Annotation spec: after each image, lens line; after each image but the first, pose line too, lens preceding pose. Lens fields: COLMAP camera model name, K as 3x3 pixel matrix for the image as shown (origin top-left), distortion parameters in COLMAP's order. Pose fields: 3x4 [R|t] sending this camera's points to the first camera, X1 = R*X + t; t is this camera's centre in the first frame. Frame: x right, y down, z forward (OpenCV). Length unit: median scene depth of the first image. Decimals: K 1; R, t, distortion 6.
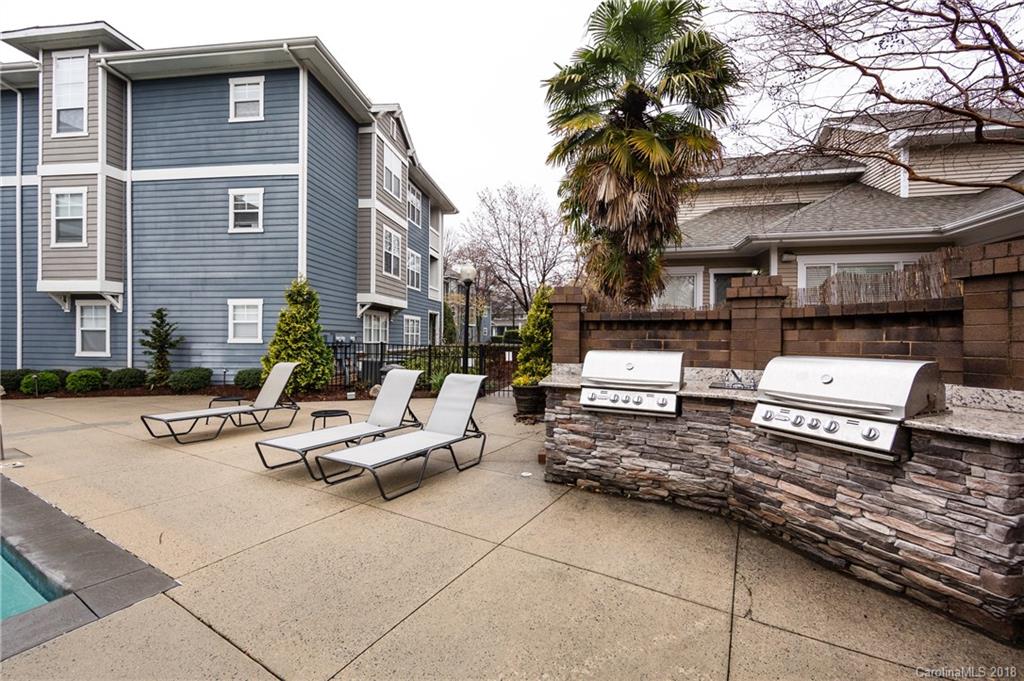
lens RADIAL K [[353.1, 0, 513.5], [0, 353.1, 332.4], [0, 0, 1]] dist [0.000847, 0.000169]
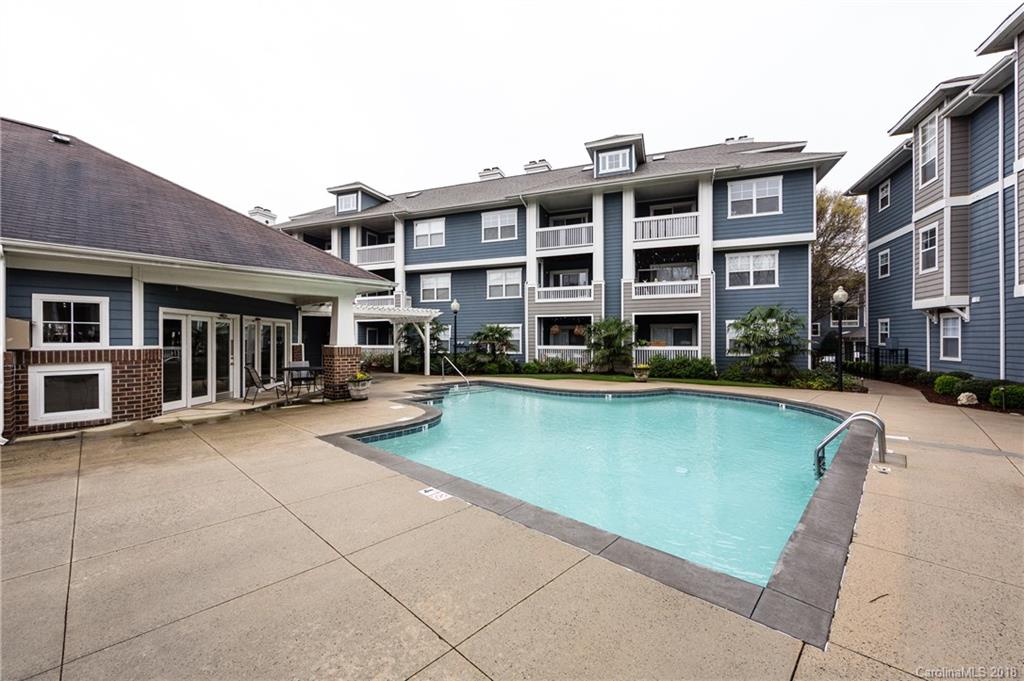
lens RADIAL K [[401.4, 0, 513.6], [0, 401.4, 340.5], [0, 0, 1]] dist [-0.000777, 0.000004]
pose [[-0.259414, -0.003927, -0.965758, 0.497797], [0.002403, 0.999986, -0.004712, 0.003642], [0.965763, -0.003543, -0.259401, -0.055932]]
